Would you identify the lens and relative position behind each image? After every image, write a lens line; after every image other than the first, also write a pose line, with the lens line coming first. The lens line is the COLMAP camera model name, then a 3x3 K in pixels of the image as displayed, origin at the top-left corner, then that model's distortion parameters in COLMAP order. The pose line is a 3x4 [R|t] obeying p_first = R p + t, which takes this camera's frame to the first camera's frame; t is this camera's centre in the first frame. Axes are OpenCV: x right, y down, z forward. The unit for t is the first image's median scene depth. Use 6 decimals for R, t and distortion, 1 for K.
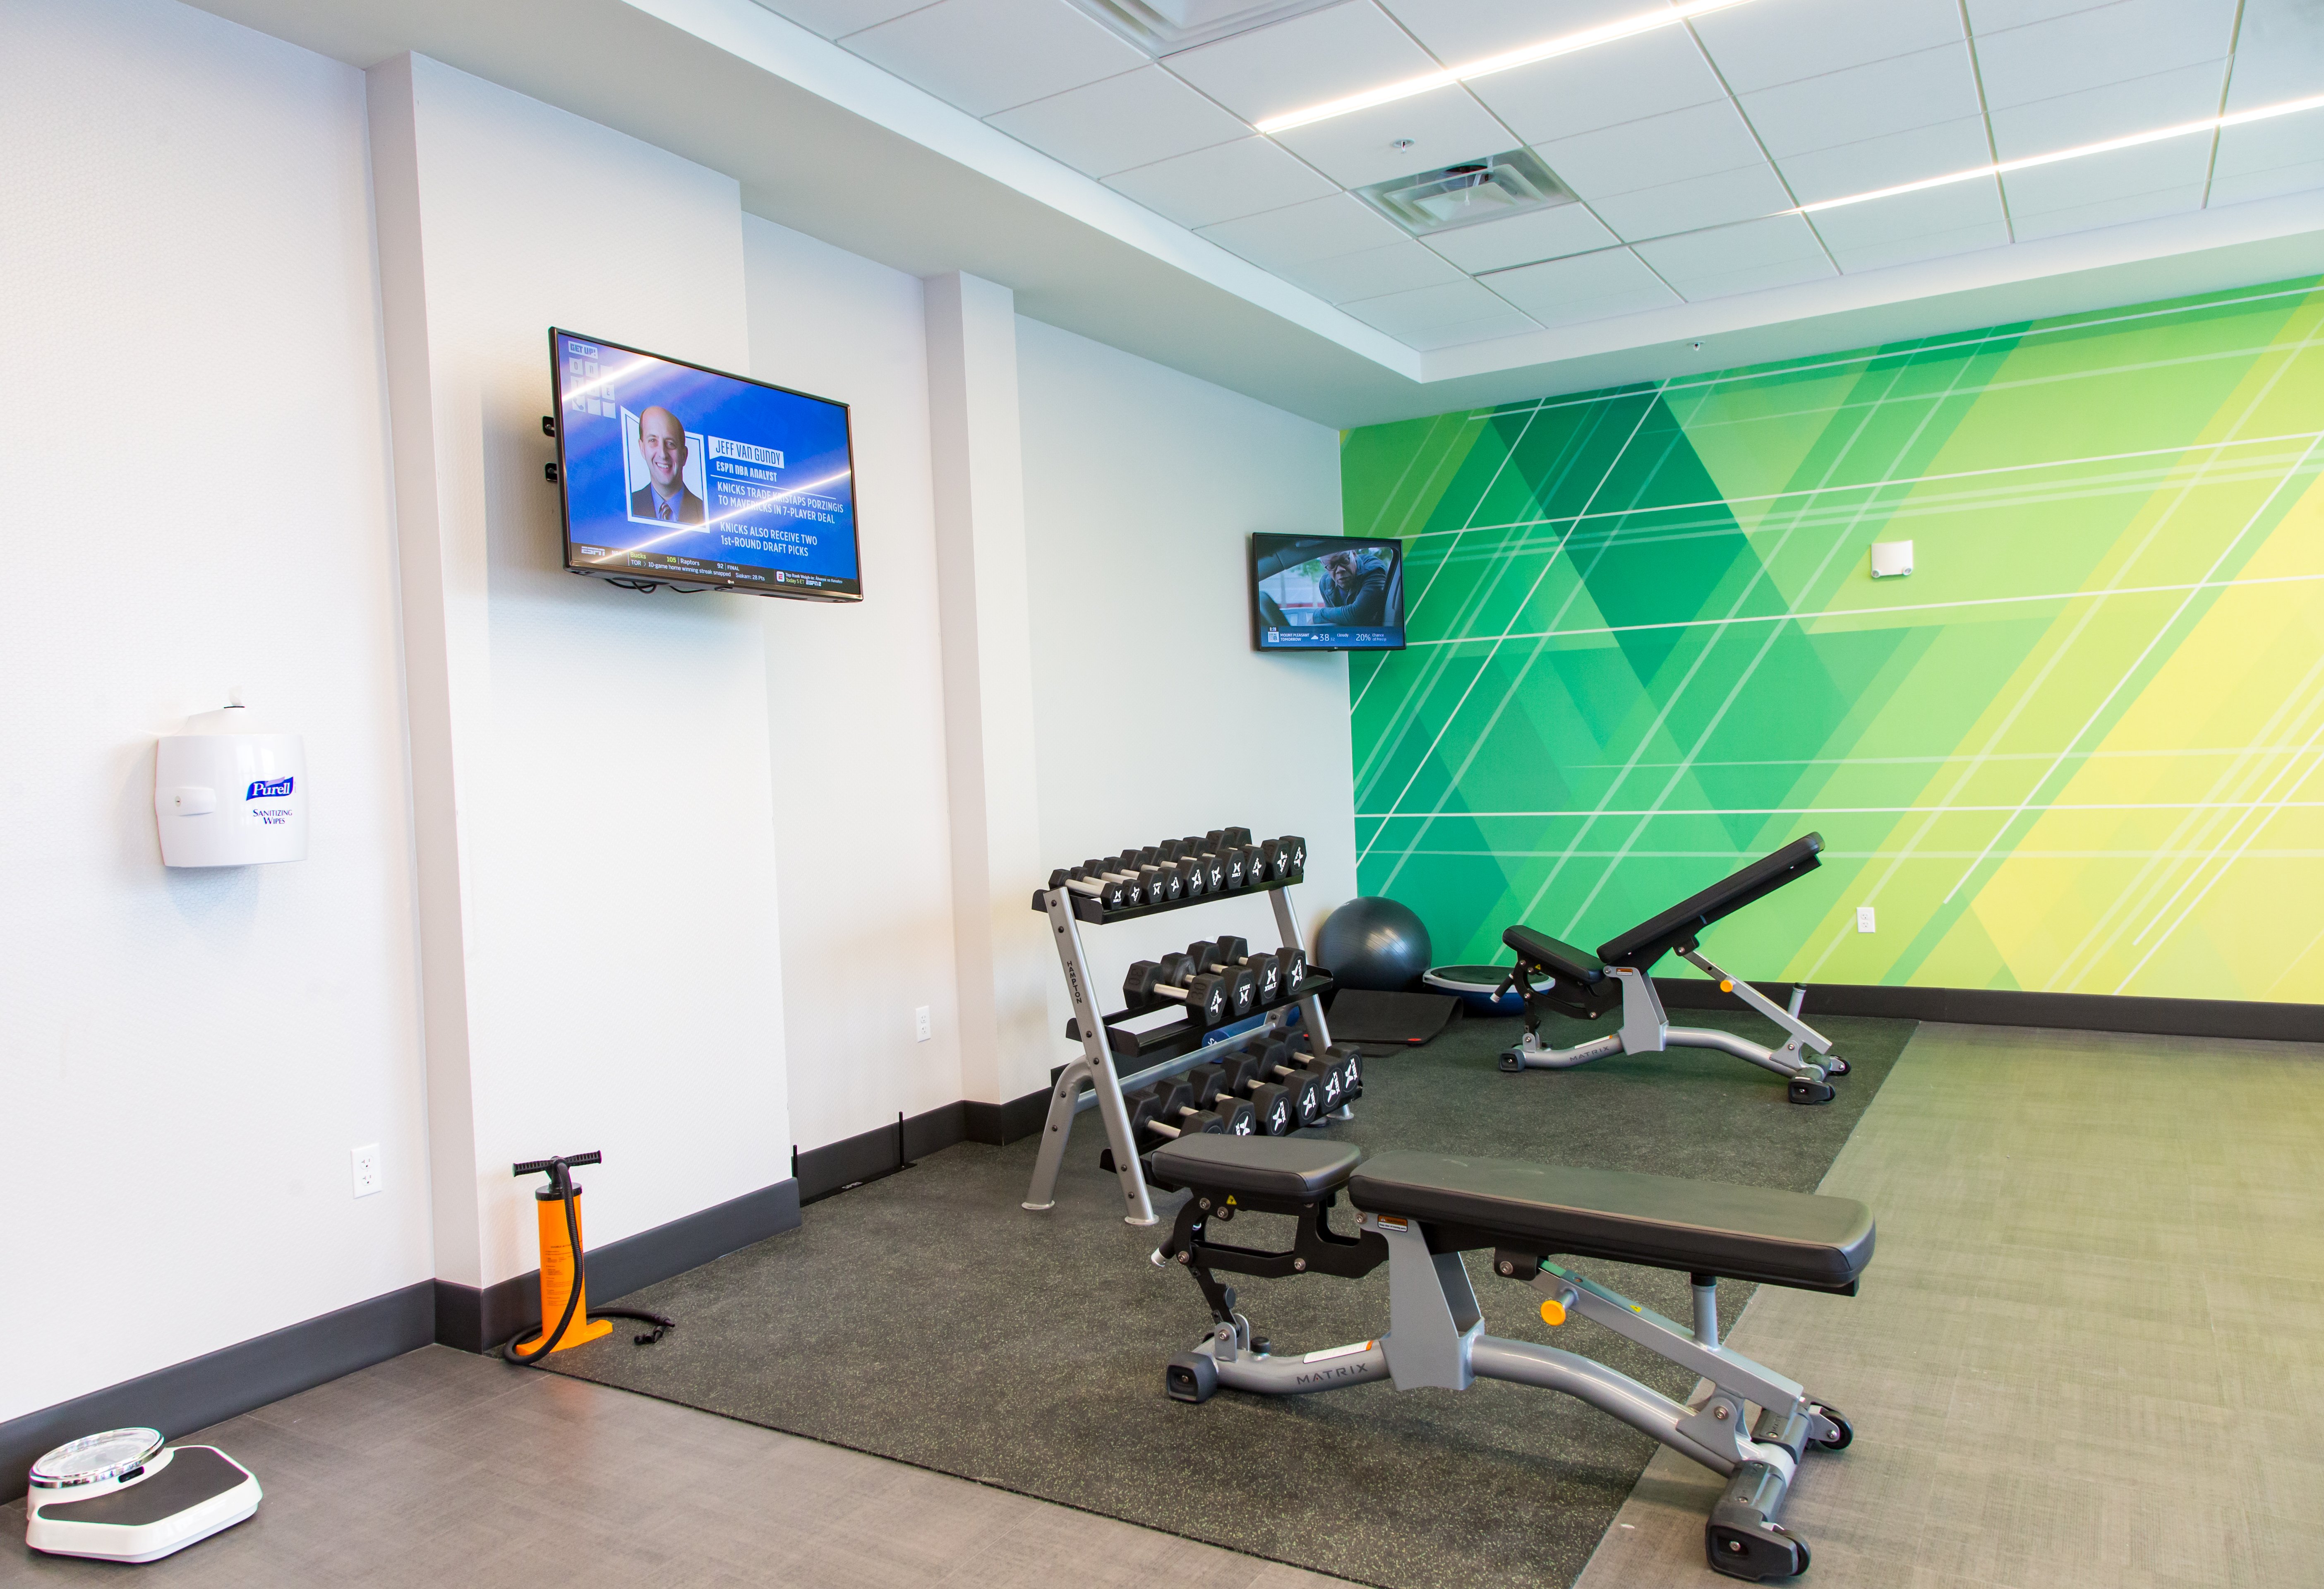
lens RADIAL K [[1578.2, 0, 1162.0], [0, 1578.2, 794.5], [0, 0, 1]] dist [0.004458, 0.003739]
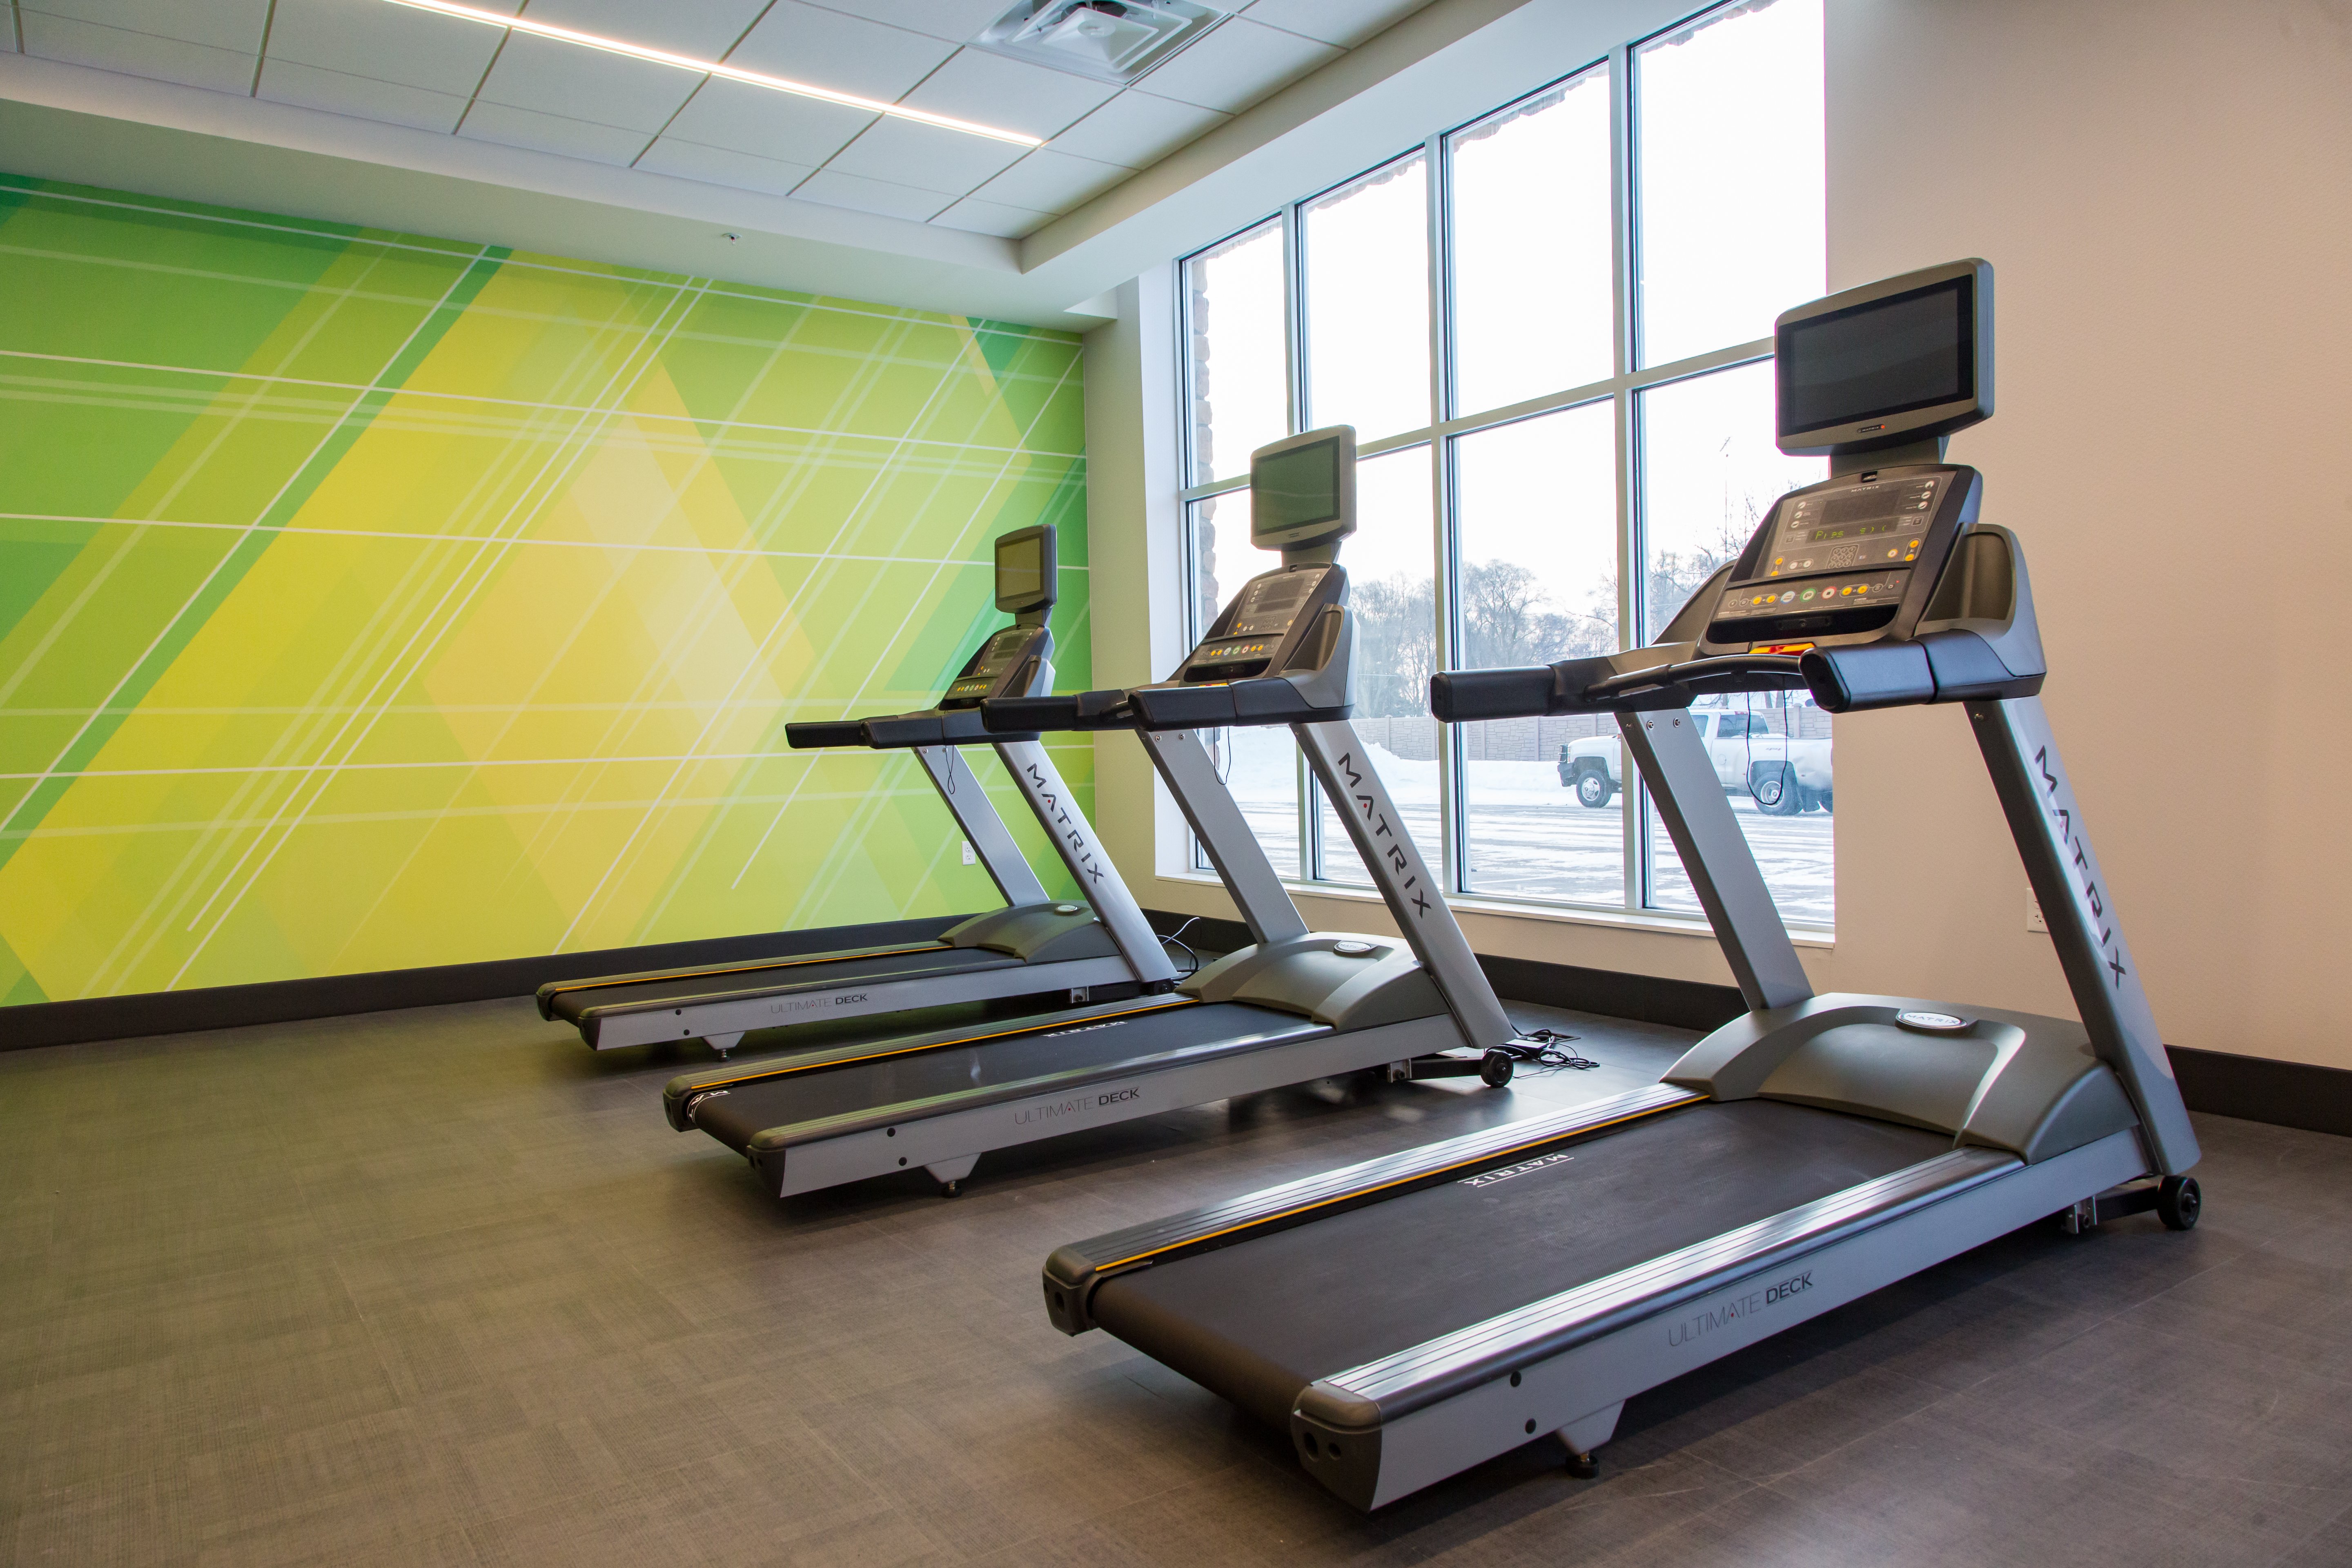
lens RADIAL K [[1546.4, 0, 1176.0], [0, 1546.4, 784.0], [0, 0, 1]] dist [-0.001128, 0.001011]
pose [[0.411587, 0.001191, 0.911370, 0.065271], [0.036731, 0.999165, -0.017893, 0.052739], [-0.910630, 0.040840, 0.411200, 0.159700]]
